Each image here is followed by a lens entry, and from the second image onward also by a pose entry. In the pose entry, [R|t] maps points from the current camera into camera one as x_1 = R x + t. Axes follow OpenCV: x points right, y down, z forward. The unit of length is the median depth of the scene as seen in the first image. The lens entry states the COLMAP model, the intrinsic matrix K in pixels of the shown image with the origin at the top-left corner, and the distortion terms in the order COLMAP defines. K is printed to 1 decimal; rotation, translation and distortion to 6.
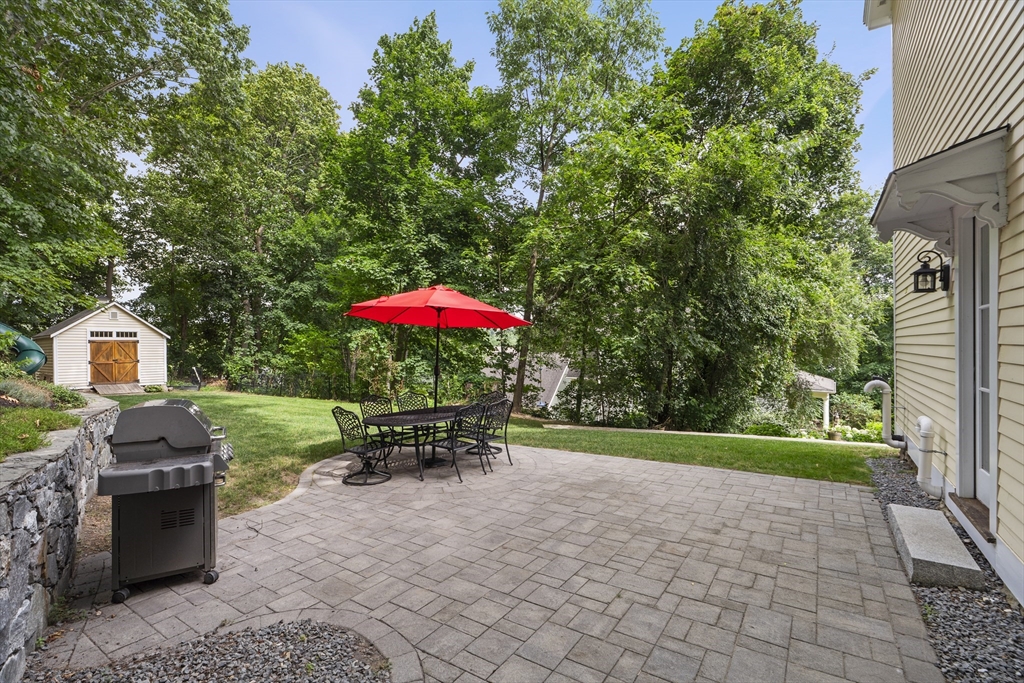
lens RADIAL K [[462.3, 0, 512.0], [0, 462.3, 341.5], [0, 0, 1]] dist [-0.002642, 0.000682]
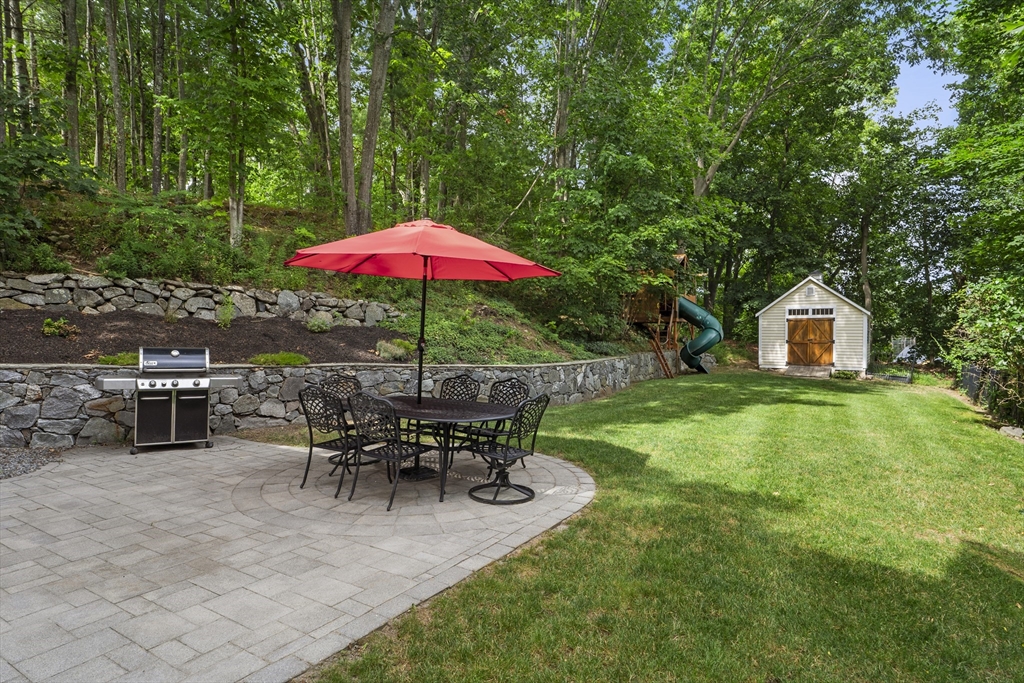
lens RADIAL K [[561.0, 0, 512.0], [0, 561.0, 341.5], [0, 0, 1]] dist [-0.000906, 0.000190]
pose [[0.038407, 0.019322, -0.999075, 0.698009], [0.010928, 0.999745, 0.019755, 0.045944], [0.999202, -0.011677, 0.038186, 1.134999]]
